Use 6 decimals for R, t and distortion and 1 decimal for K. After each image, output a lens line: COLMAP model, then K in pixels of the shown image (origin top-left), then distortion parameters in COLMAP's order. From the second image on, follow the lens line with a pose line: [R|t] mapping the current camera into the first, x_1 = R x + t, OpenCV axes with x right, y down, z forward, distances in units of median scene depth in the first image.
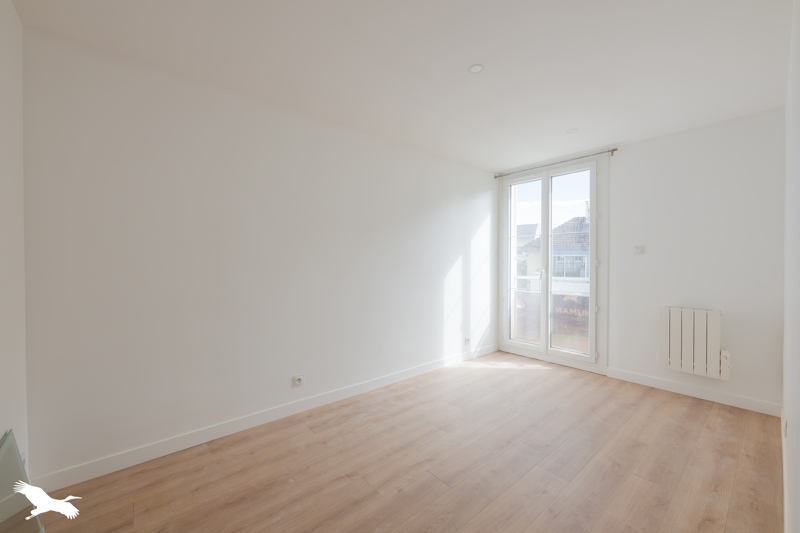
lens RADIAL K [[320.2, 0, 402.5], [0, 320.2, 265.2], [0, 0, 1]] dist [-0.000239, -0.000032]
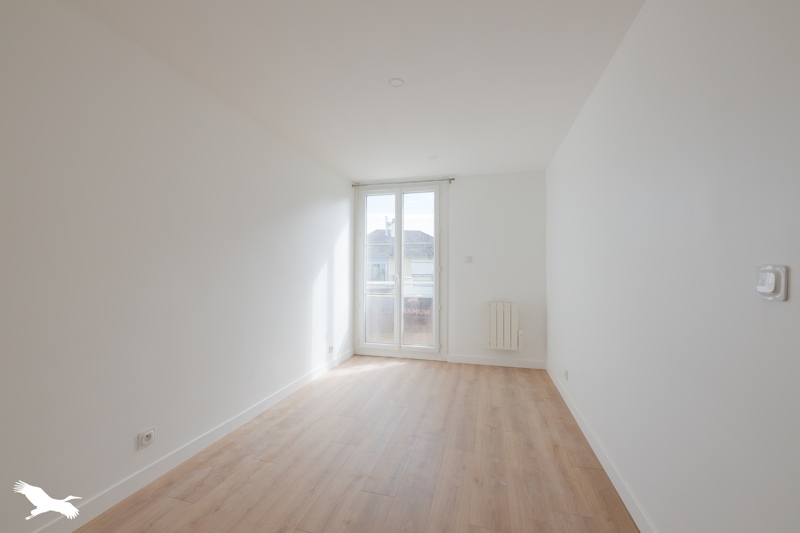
lens RADIAL K [[320.2, 0, 402.5], [0, 320.2, 265.2], [0, 0, 1]] dist [-0.000239, -0.000032]
pose [[0.821898, 0.010778, 0.569533, -0.206358], [0.000941, 0.999794, -0.020279, 0.001674], [-0.569634, 0.017203, 0.821718, 0.086024]]
